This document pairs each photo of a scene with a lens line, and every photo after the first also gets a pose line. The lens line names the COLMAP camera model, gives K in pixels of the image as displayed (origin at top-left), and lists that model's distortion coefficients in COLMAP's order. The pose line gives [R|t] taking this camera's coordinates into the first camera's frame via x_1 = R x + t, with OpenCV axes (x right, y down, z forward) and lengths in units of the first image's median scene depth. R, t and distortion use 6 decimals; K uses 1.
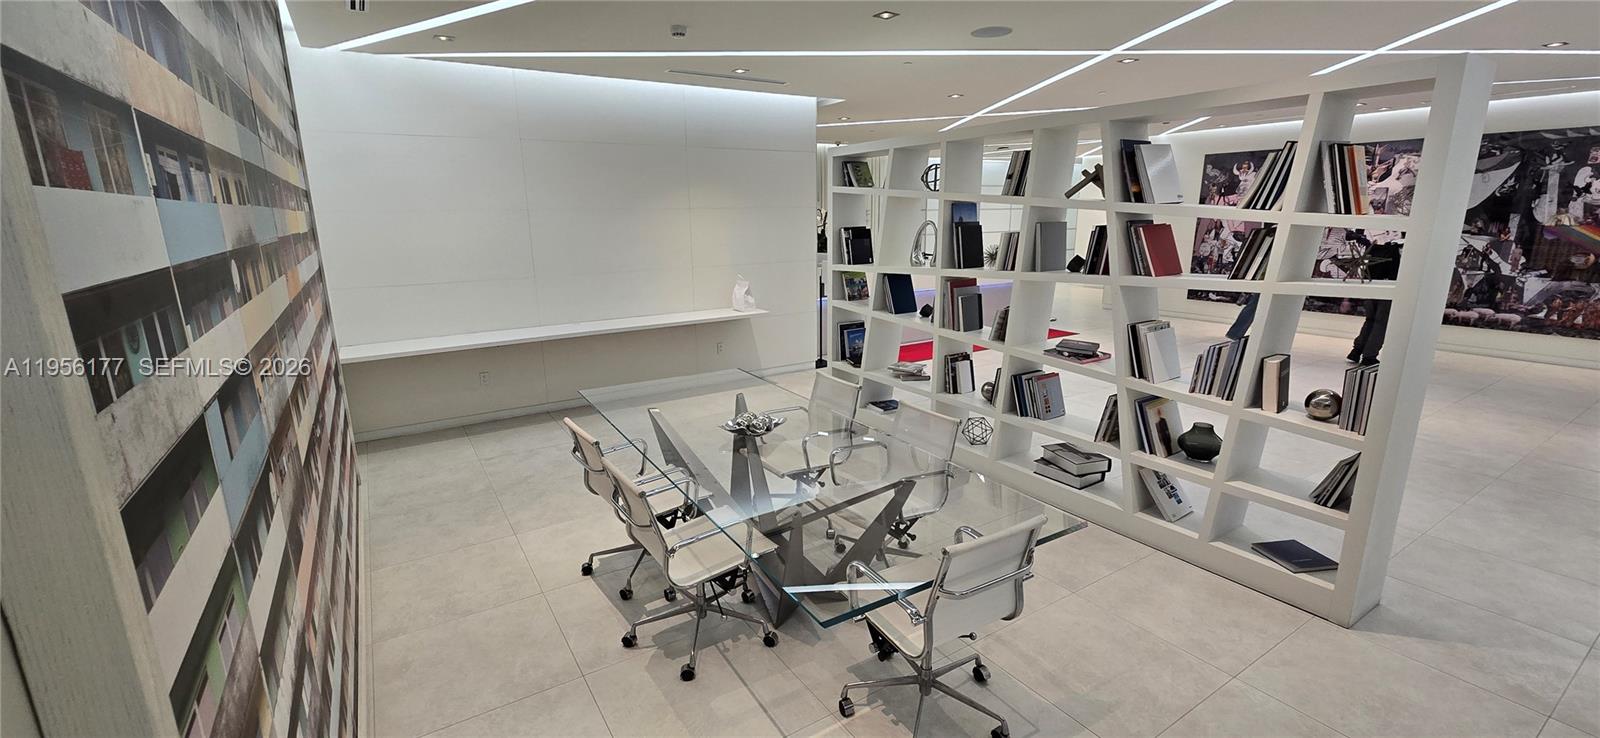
lens RADIAL K [[655.4, 0, 792.0], [0, 655.4, 370.7], [0, 0, 1]] dist [-0.000739, -0.000525]
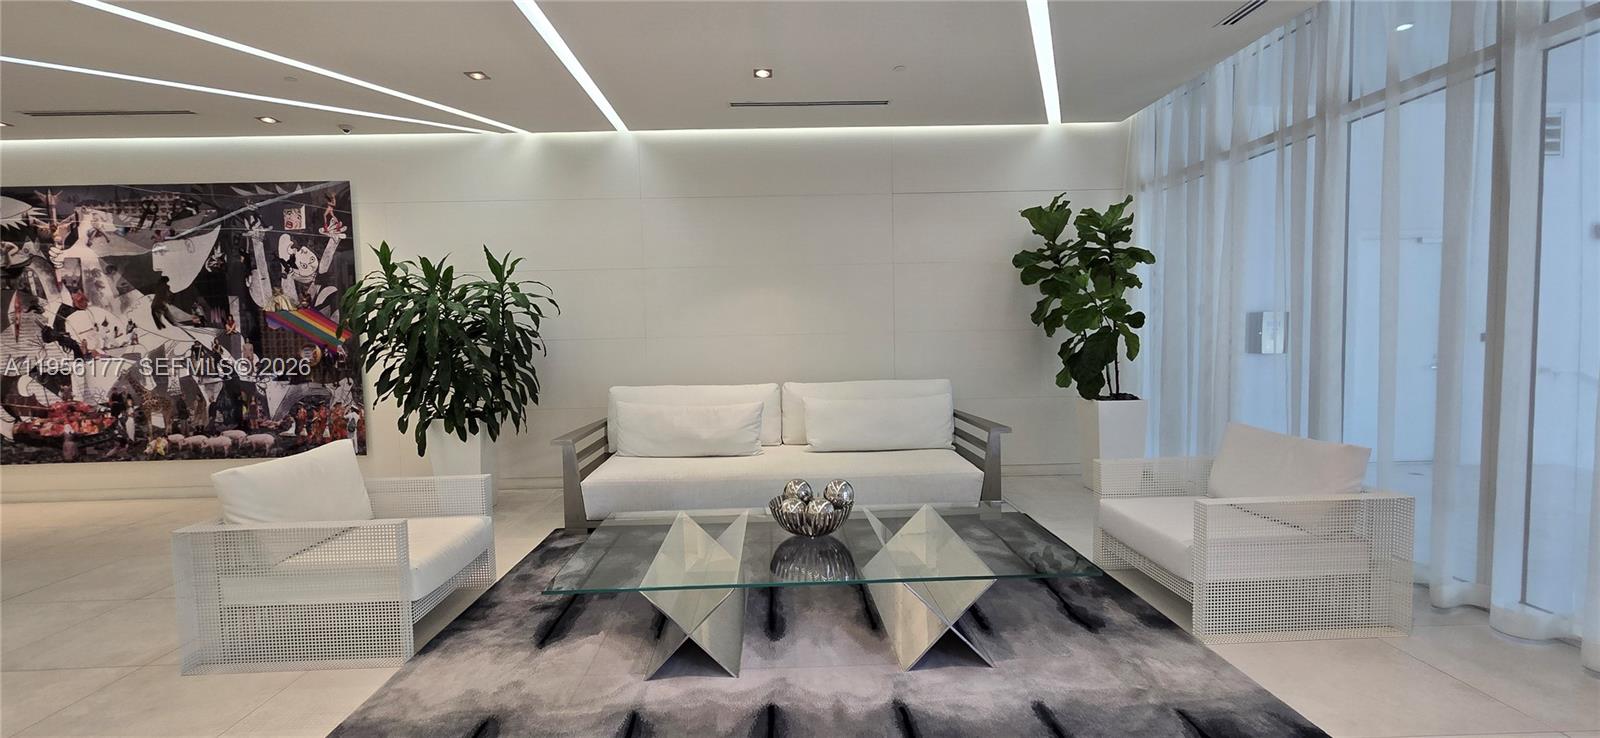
lens RADIAL K [[655.4, 0, 792.0], [0, 655.4, 370.7], [0, 0, 1]] dist [-0.000739, -0.000525]
pose [[0.522273, -0.052915, 0.851135, 0.810883], [0.217450, 0.973344, -0.072919, 0.022955], [-0.824589, 0.223163, 0.519858, 0.147495]]
